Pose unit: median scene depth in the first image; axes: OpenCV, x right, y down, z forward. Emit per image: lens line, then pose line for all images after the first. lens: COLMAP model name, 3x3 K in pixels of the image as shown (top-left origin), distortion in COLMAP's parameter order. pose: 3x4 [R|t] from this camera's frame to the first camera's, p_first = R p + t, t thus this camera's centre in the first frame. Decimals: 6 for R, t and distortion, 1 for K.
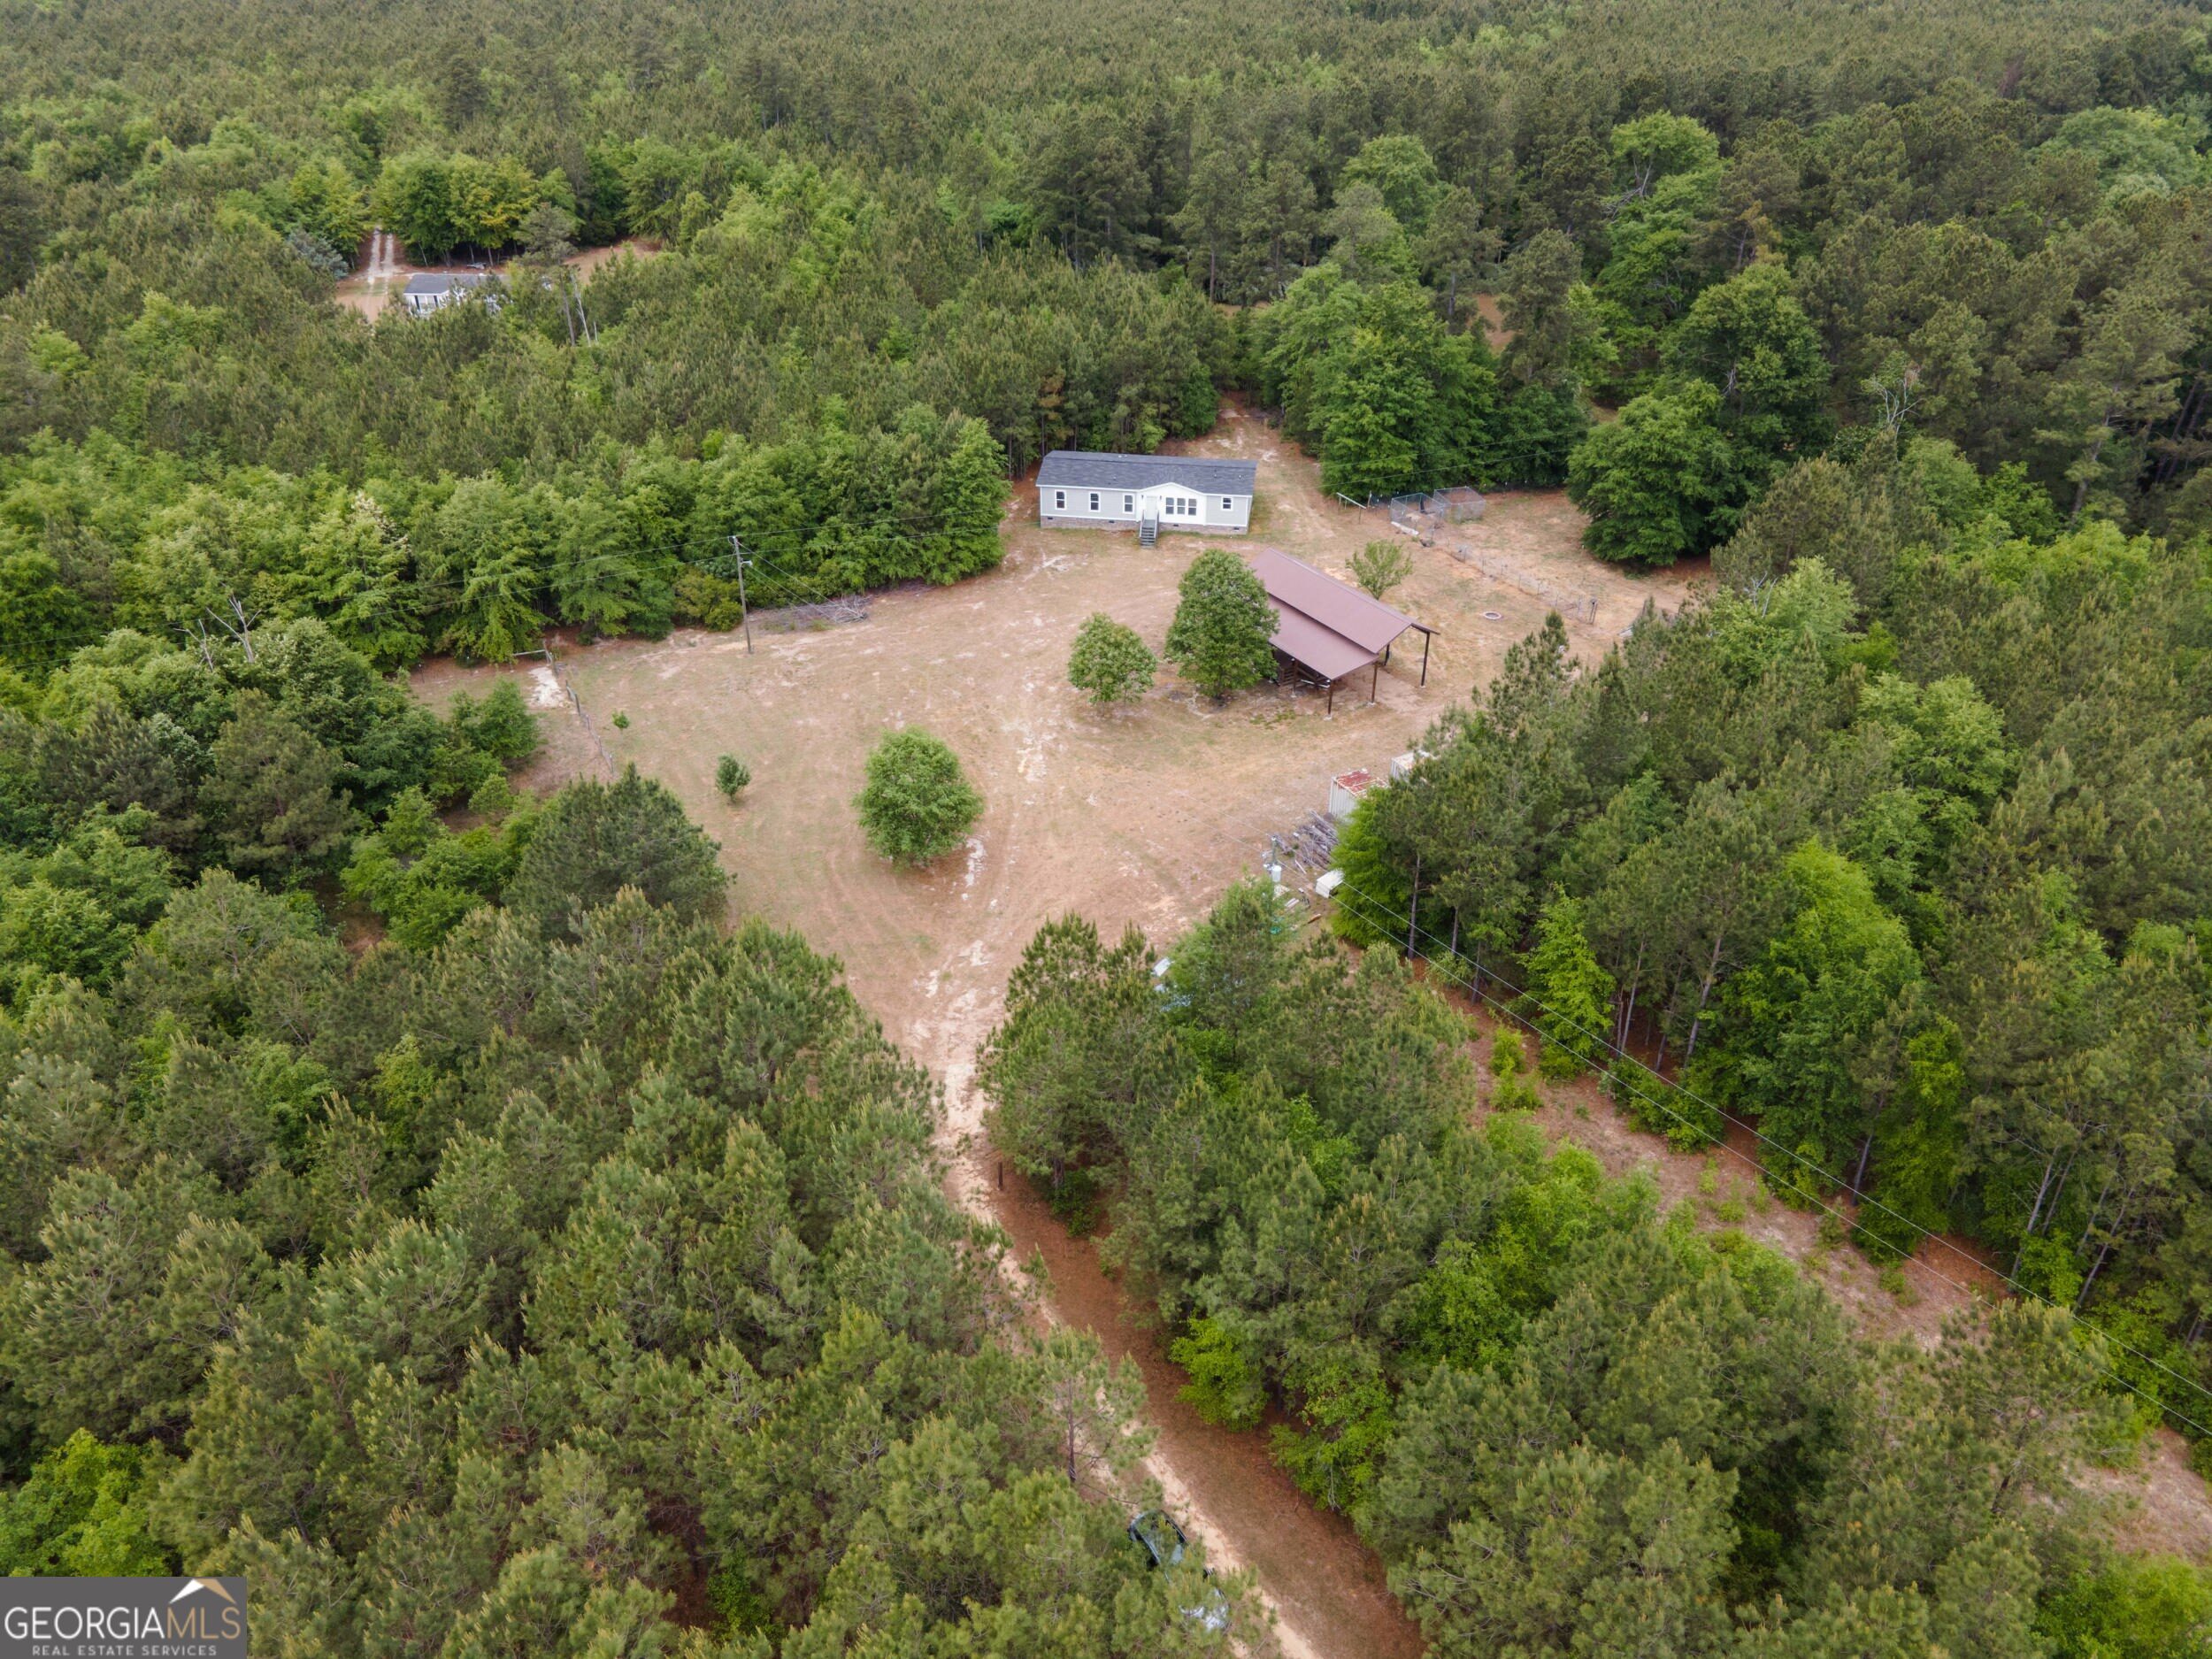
lens RADIAL K [[1609.6, 0, 1106.8], [0, 1609.6, 826.9], [0, 0, 1]] dist [0.045029, -0.016748]
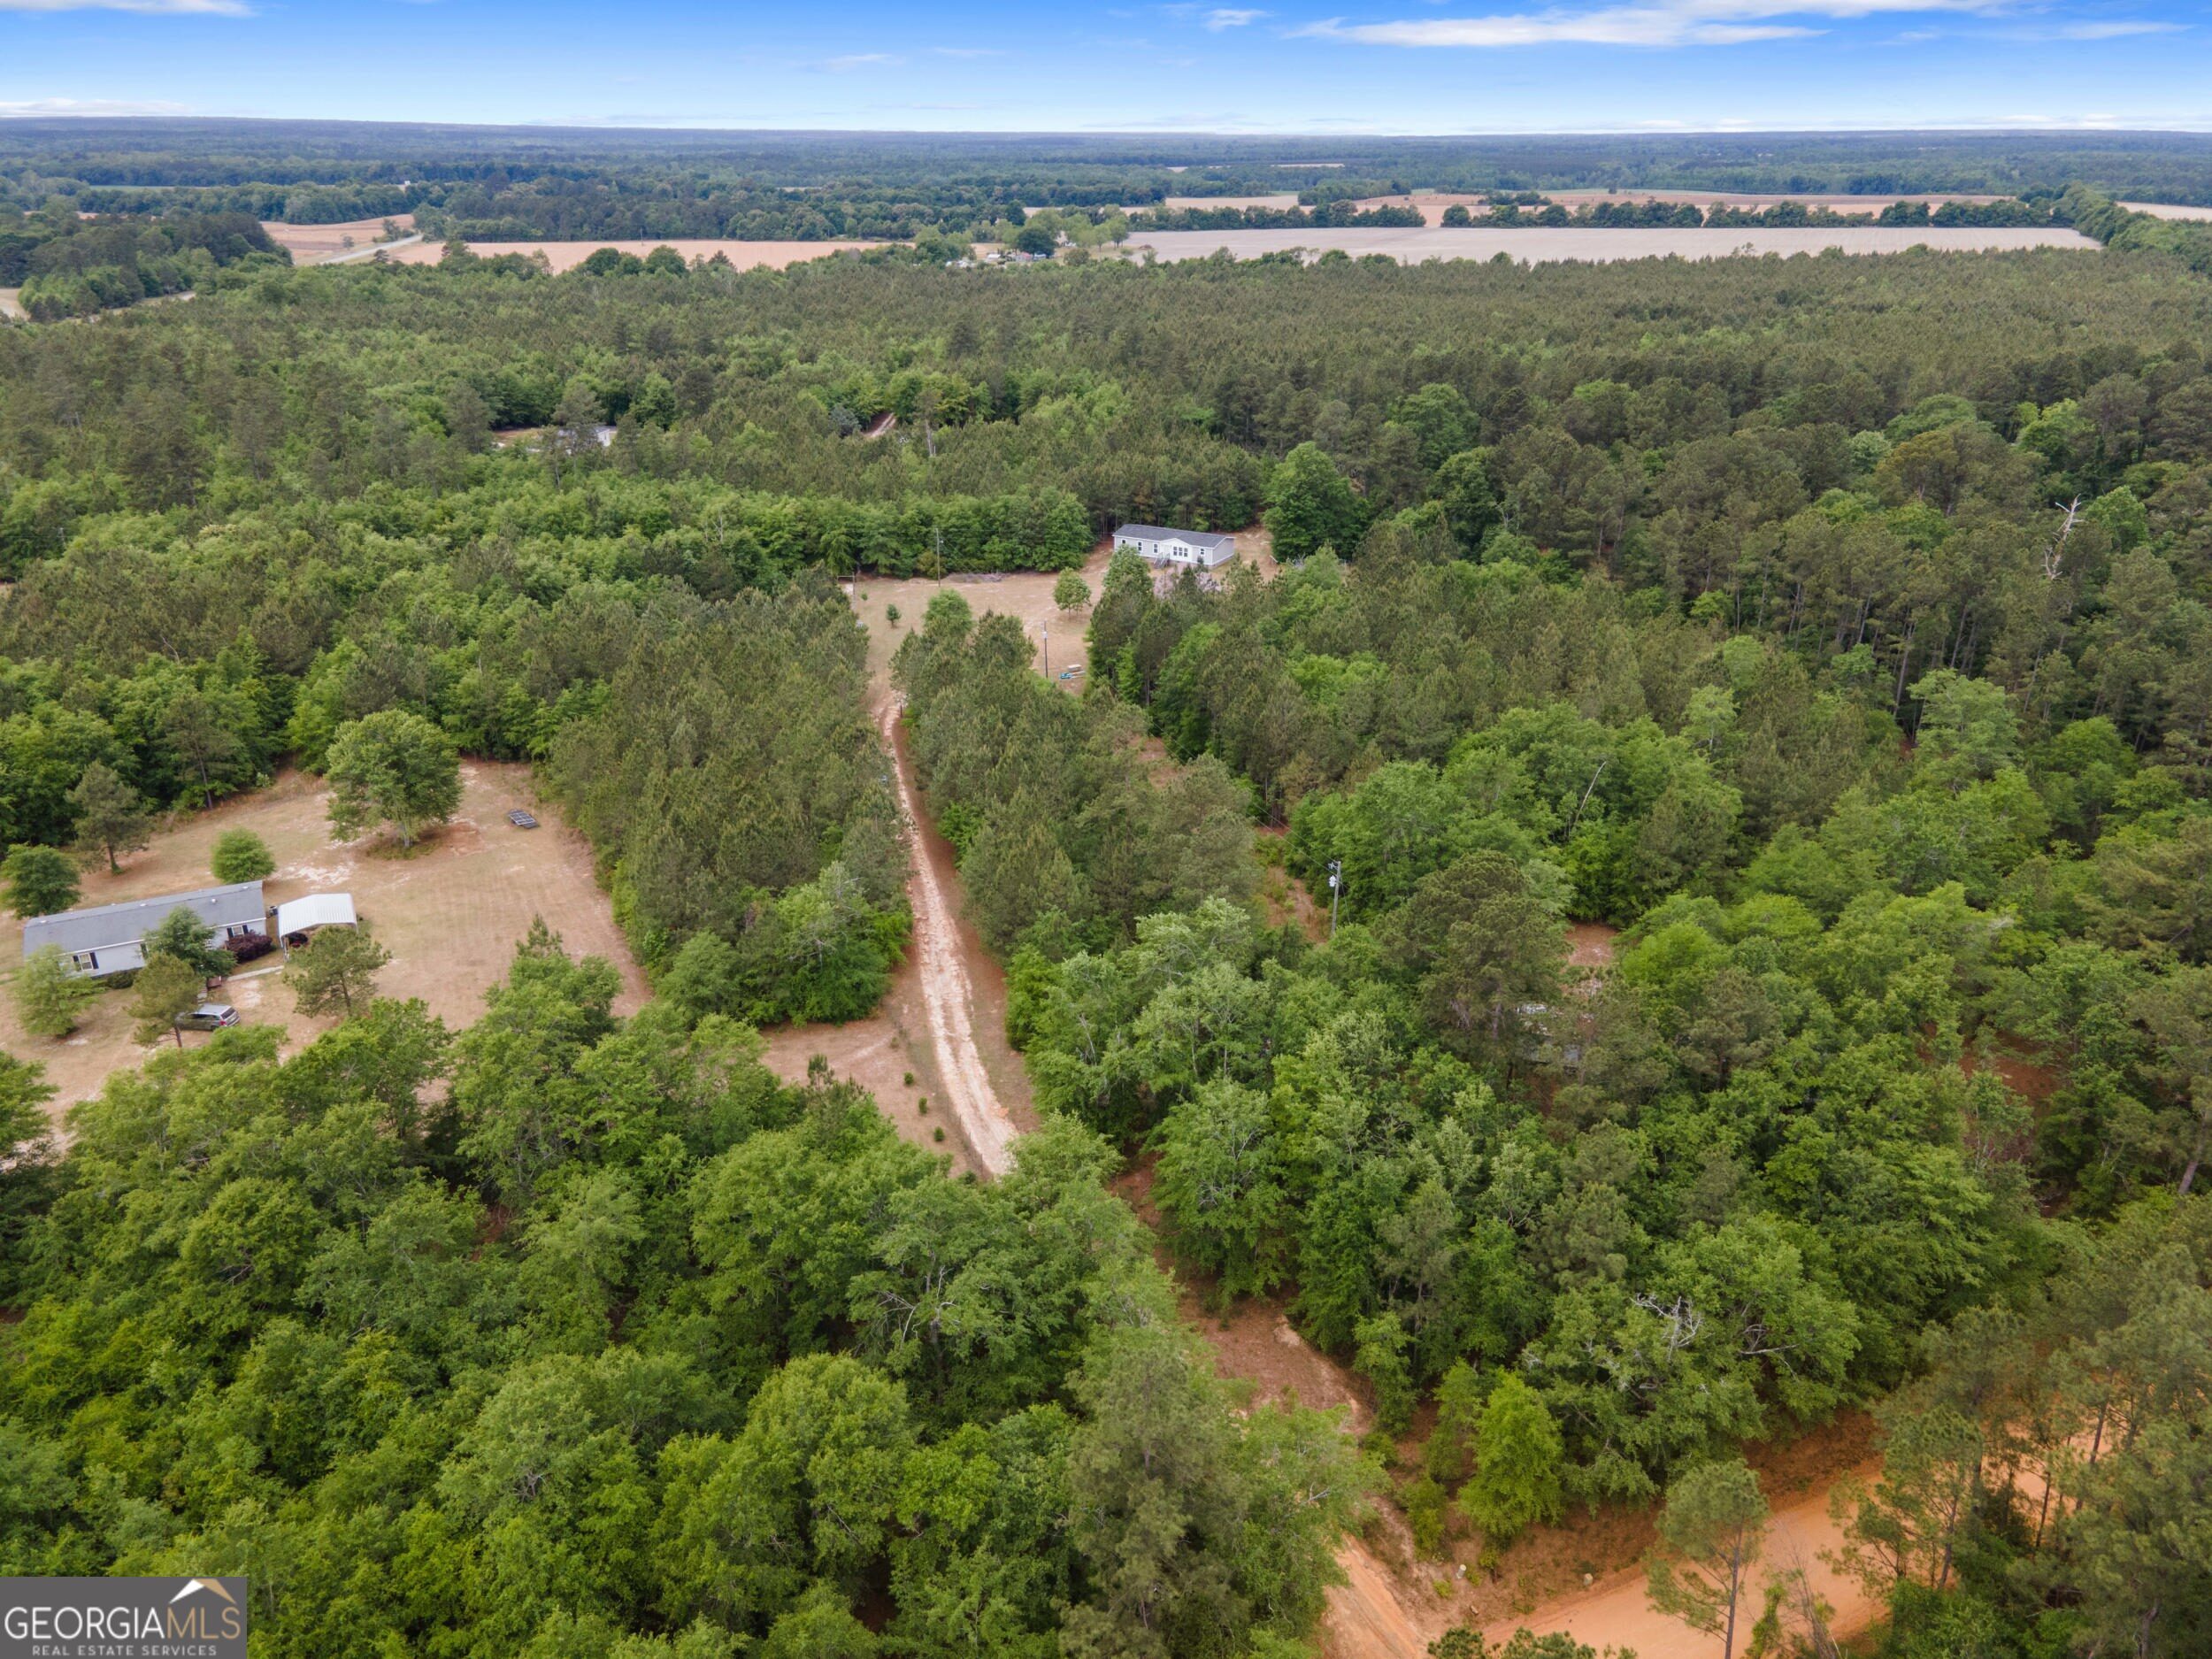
lens RADIAL K [[1609.6, 0, 1118.6], [0, 1609.6, 824.8], [0, 0, 1]] dist [0.045029, -0.016748]
pose [[0.934119, 0.134787, -0.330537, 0.652630], [-0.180903, 0.977007, -0.112838, 0.345881], [0.307728, 0.165199, 0.937023, -0.757398]]
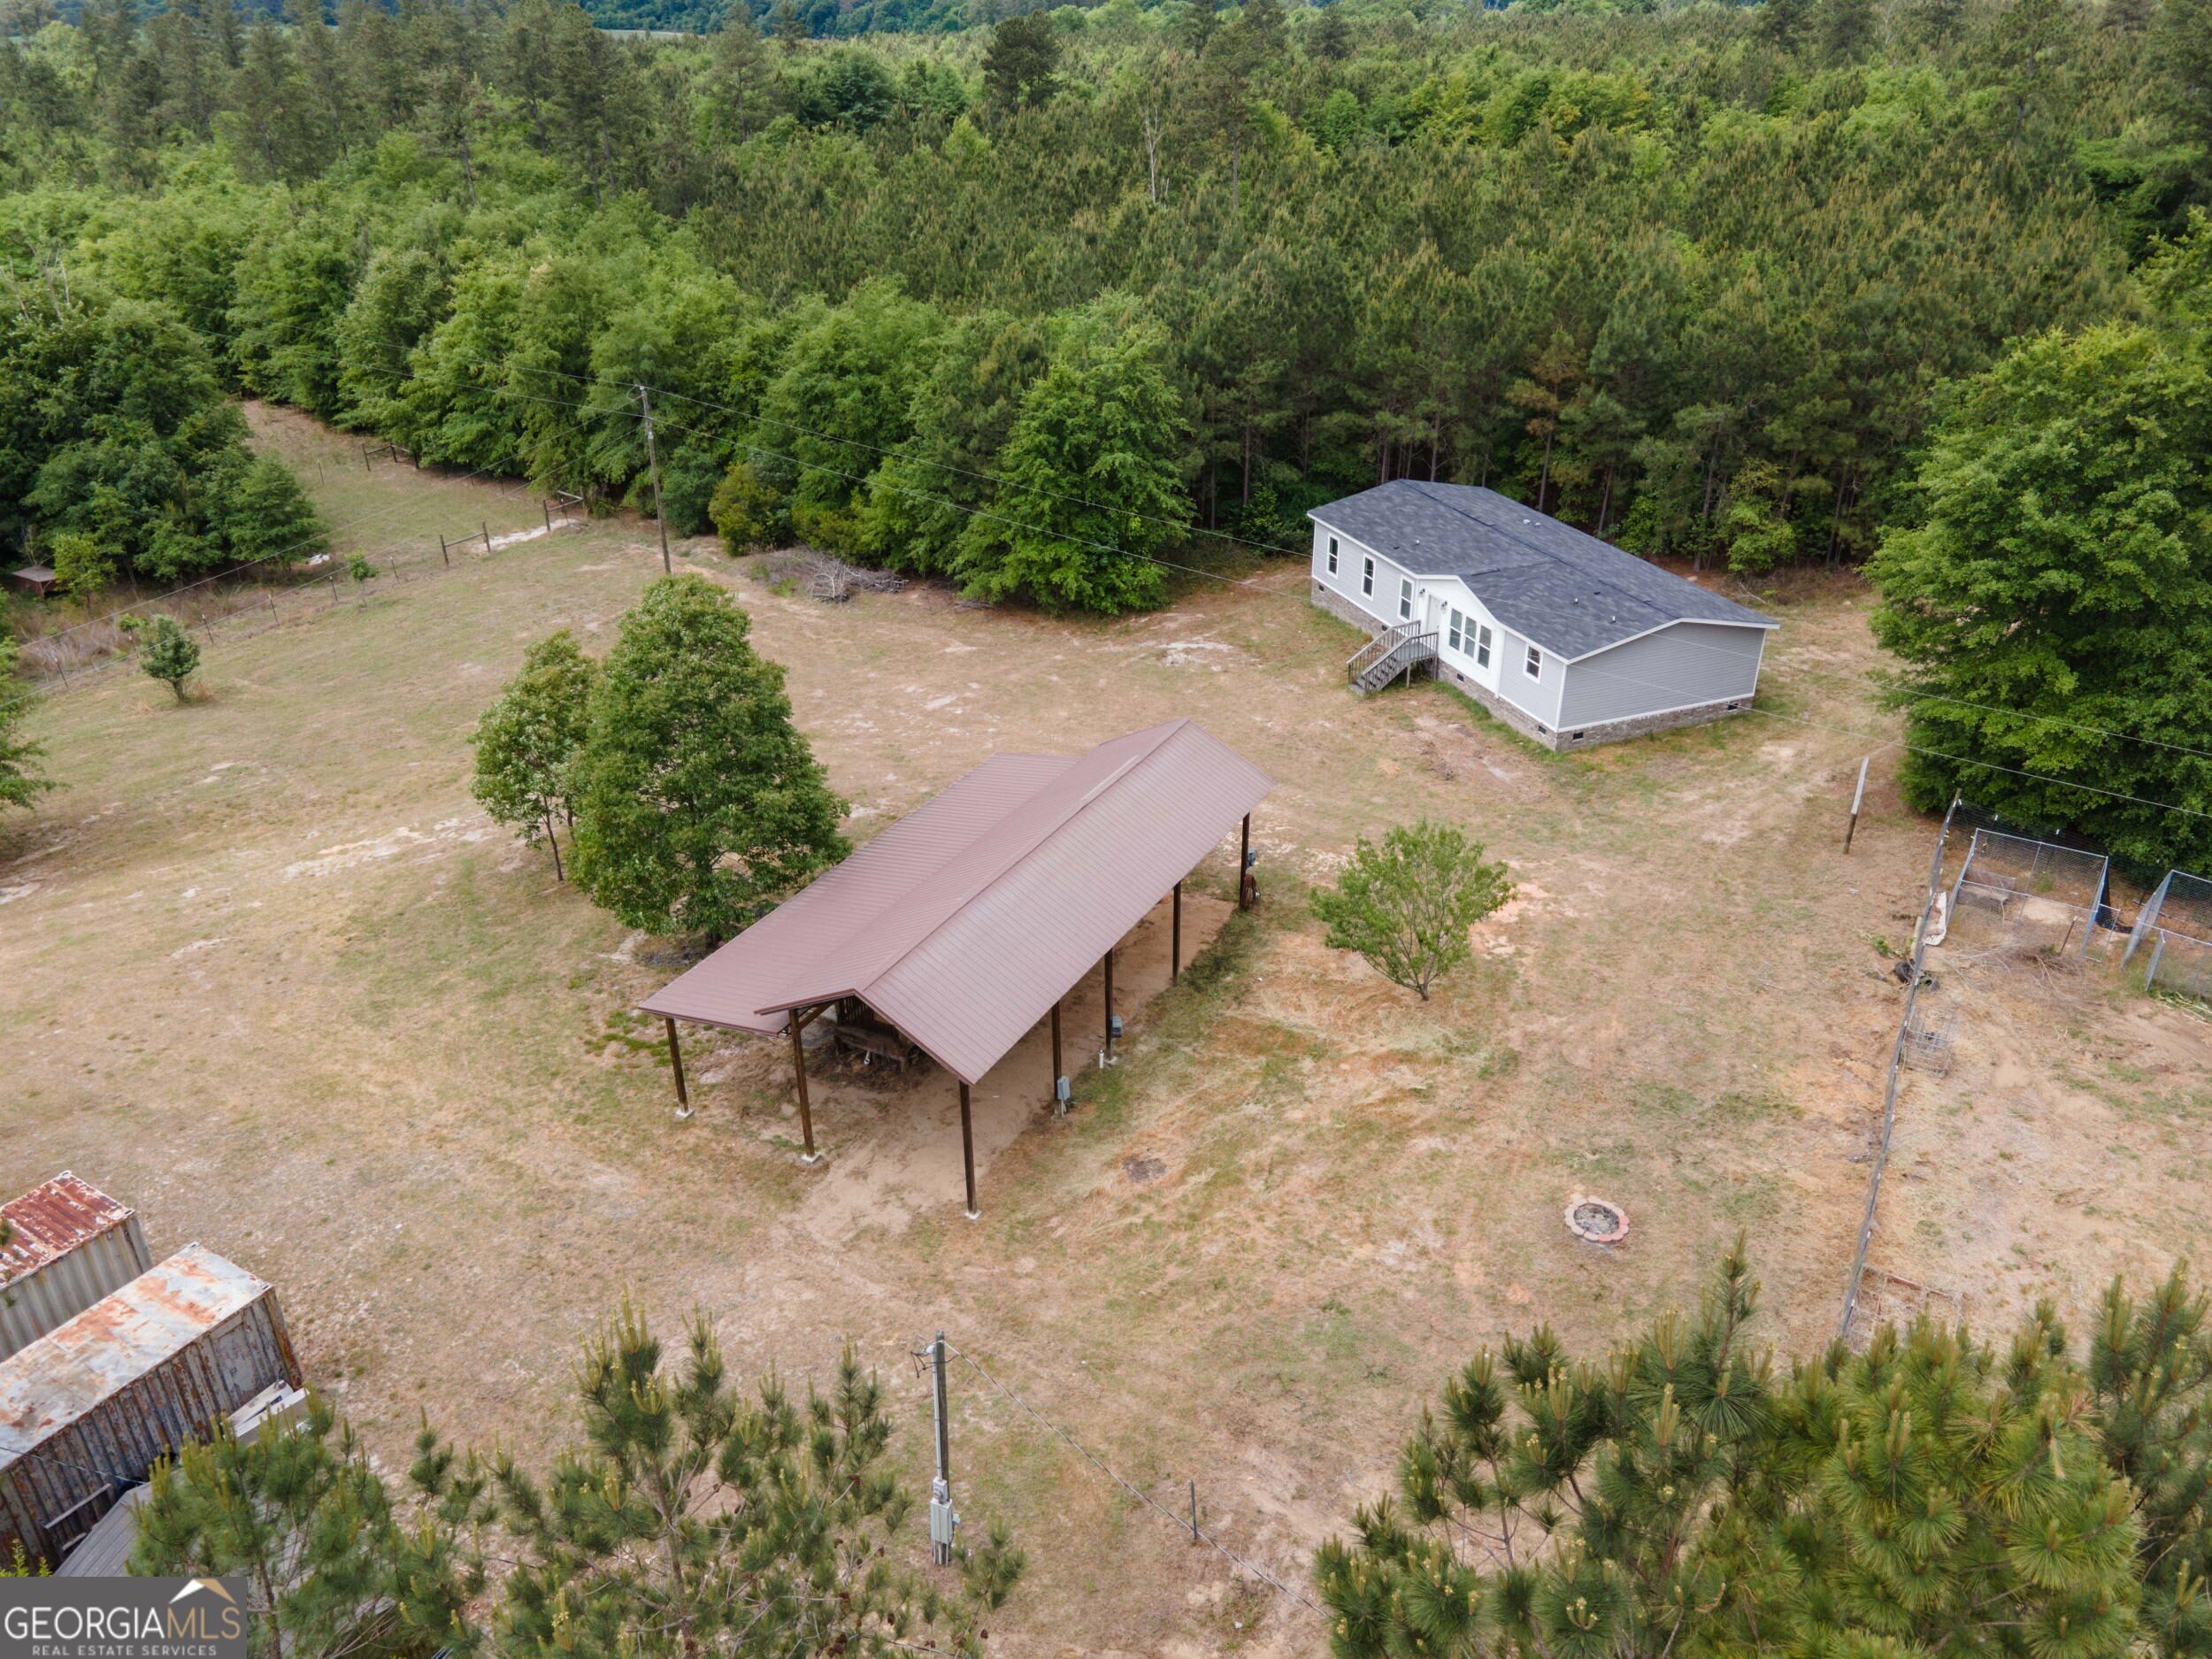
lens RADIAL K [[1609.6, 0, 1097.9], [0, 1609.6, 835.9], [0, 0, 1]] dist [0.045029, -0.016748]
pose [[0.487633, 0.404822, -0.773520, 0.354001], [-0.452624, 0.874854, 0.172517, -0.181965], [0.746556, 0.265989, 0.609840, 0.676381]]
